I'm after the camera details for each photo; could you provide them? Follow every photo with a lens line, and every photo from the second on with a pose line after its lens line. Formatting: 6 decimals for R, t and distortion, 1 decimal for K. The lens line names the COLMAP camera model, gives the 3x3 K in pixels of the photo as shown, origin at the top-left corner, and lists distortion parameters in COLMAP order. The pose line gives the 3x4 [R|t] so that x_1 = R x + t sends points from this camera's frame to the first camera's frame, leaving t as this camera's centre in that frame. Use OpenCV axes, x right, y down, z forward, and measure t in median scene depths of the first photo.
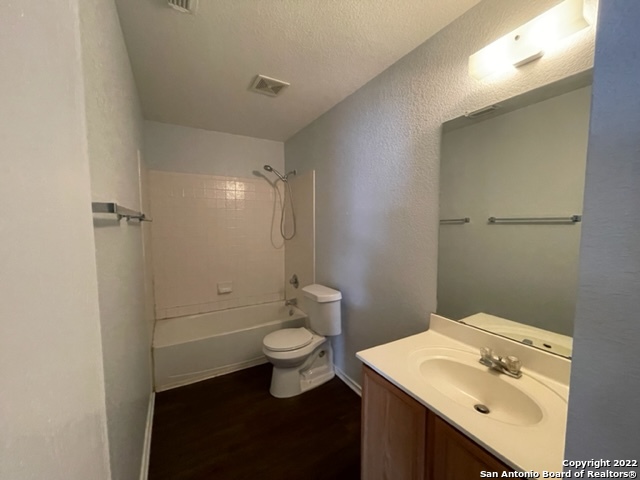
lens RADIAL K [[257.7, 0, 319.5], [0, 257.7, 242.2], [0, 0, 1]] dist [-0.001714, -0.000075]
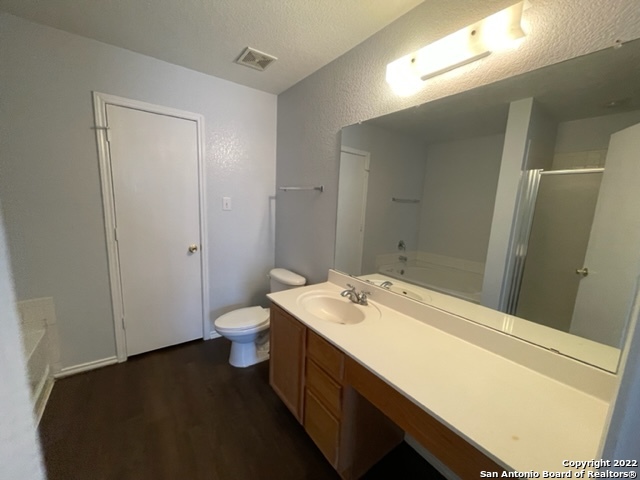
lens RADIAL K [[264.7, 0, 320.0], [0, 264.7, 240.0], [0, 0, 1]] dist [0.001605, 0.000081]
pose [[0.992282, 0.033578, 0.119367, 0.212744], [-0.042200, 0.996622, 0.070453, 0.023872], [-0.116598, -0.074947, 0.990347, -0.365051]]
